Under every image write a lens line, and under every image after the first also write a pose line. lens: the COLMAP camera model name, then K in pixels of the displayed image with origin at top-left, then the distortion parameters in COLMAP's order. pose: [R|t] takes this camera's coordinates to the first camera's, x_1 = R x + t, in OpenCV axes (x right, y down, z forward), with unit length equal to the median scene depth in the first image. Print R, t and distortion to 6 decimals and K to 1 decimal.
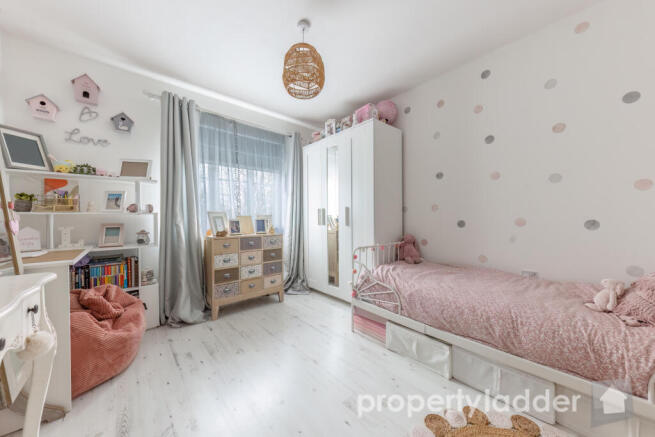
lens RADIAL K [[229.9, 0, 325.4], [0, 229.9, 220.5], [0, 0, 1]] dist [-0.000059, -0.001304]
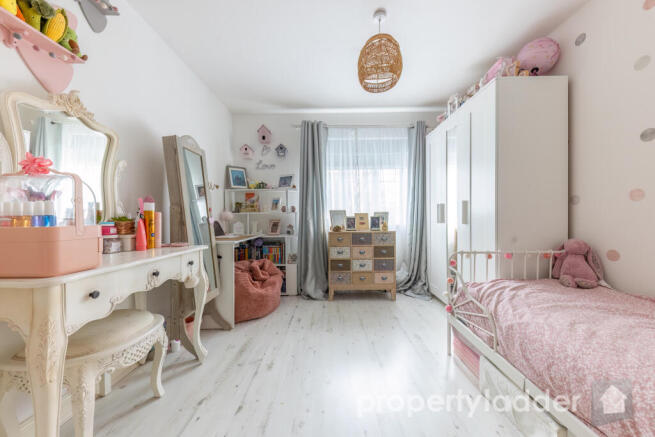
lens RADIAL K [[229.9, 0, 325.8], [0, 229.9, 219.3], [0, 0, 1]] dist [-0.000059, -0.001304]
pose [[0.746848, 0.005050, -0.664976, 0.299380], [-0.000243, 0.999973, 0.007321, -0.000191], [0.664995, -0.005305, 0.746829, 0.095919]]
